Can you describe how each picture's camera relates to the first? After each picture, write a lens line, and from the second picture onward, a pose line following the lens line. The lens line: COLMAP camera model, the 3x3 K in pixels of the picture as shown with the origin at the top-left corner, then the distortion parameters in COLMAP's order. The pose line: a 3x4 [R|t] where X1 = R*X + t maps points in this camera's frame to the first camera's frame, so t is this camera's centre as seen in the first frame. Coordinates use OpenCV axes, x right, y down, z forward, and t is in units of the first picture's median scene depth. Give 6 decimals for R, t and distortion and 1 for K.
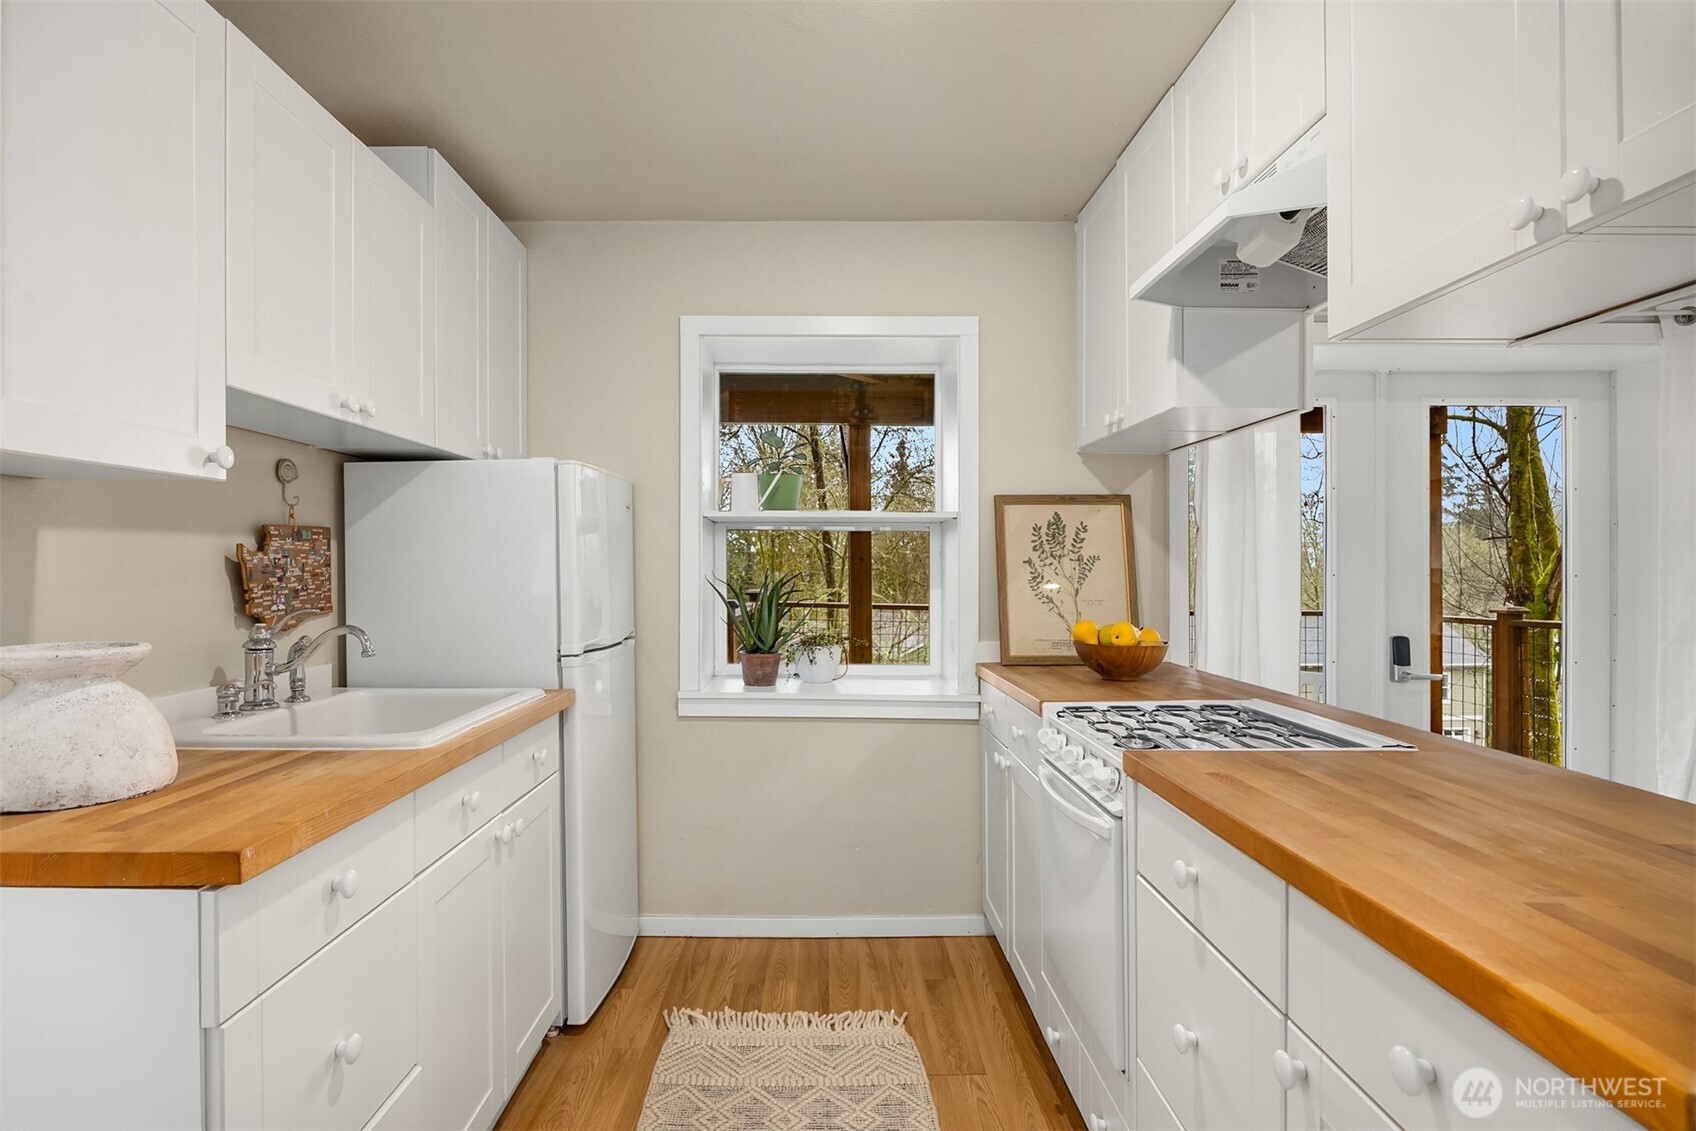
lens RADIAL K [[884.9, 0, 848.0], [0, 884.9, 565.5], [0, 0, 1]] dist [-0.013332, -0.000853]
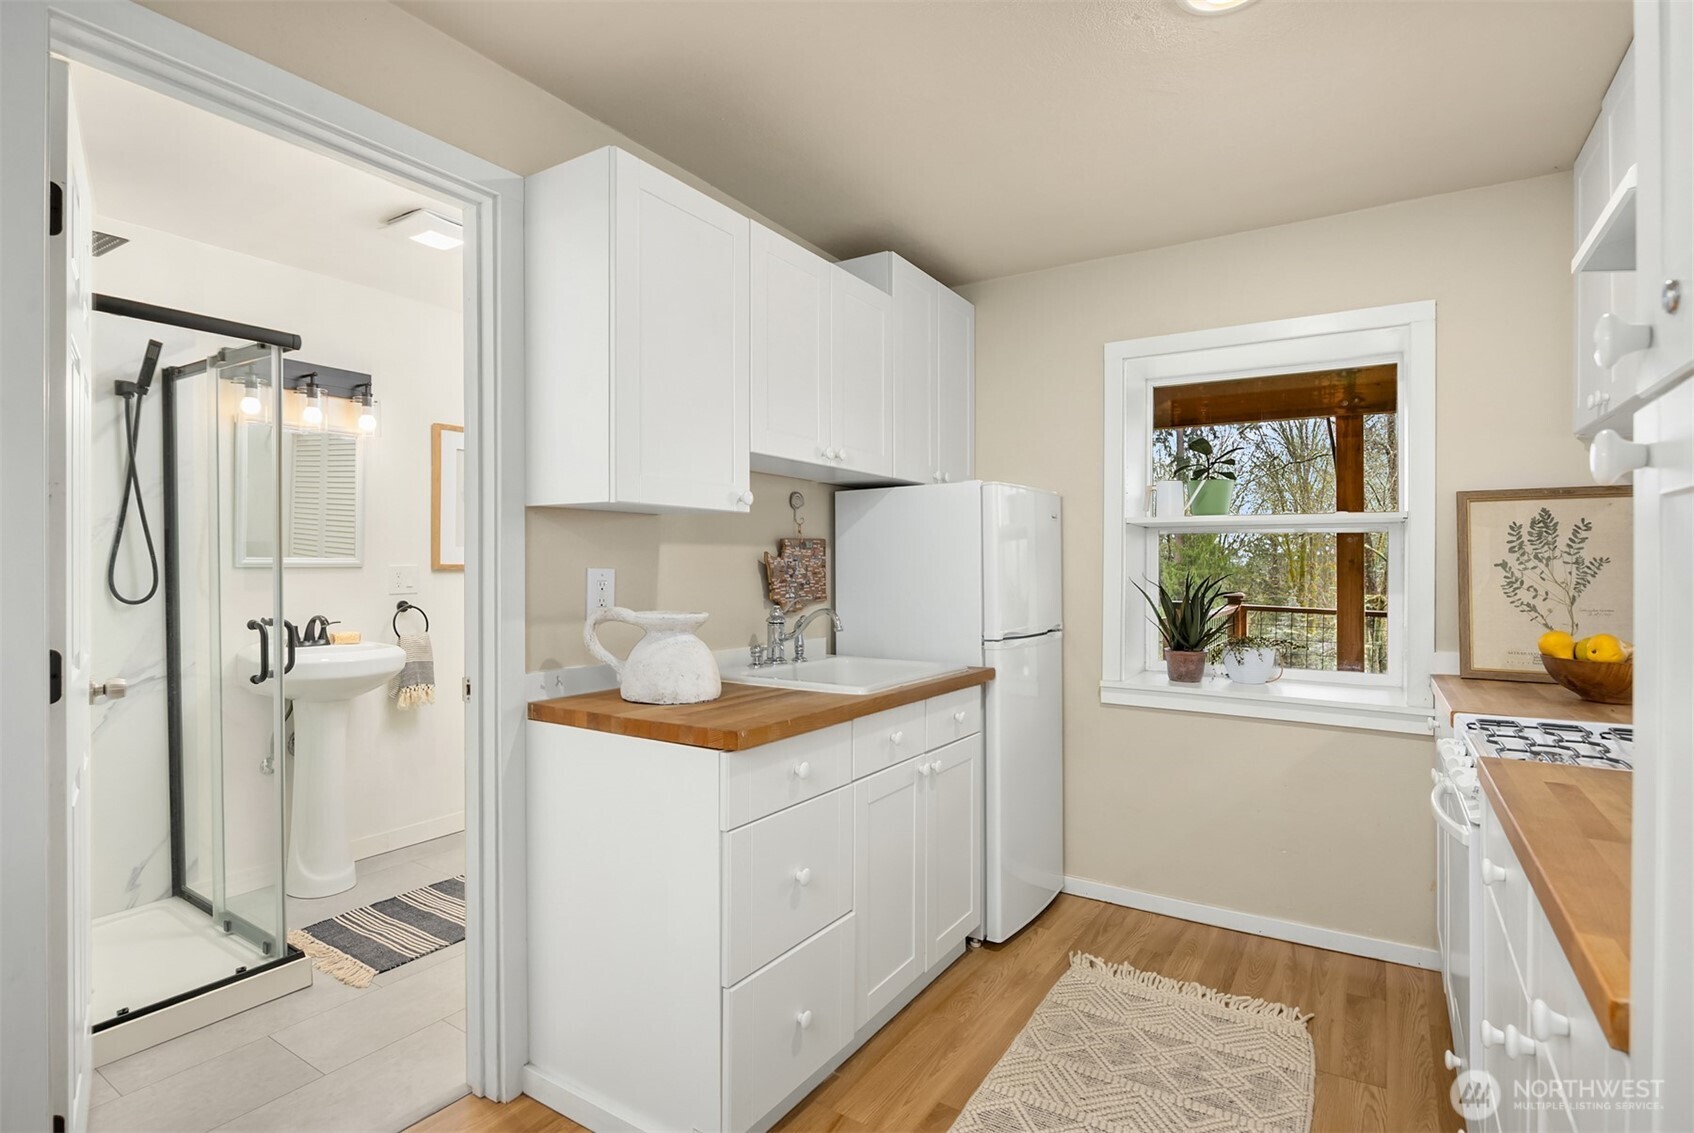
lens RADIAL K [[883.8, 0, 847.0], [0, 883.8, 566.5], [0, 0, 1]] dist [-0.013332, -0.000853]
pose [[0.845754, 0.002898, -0.533566, 0.160398], [-0.003669, 0.999993, -0.000384, 0.000240], [0.533561, 0.002282, 0.845758, -0.137818]]
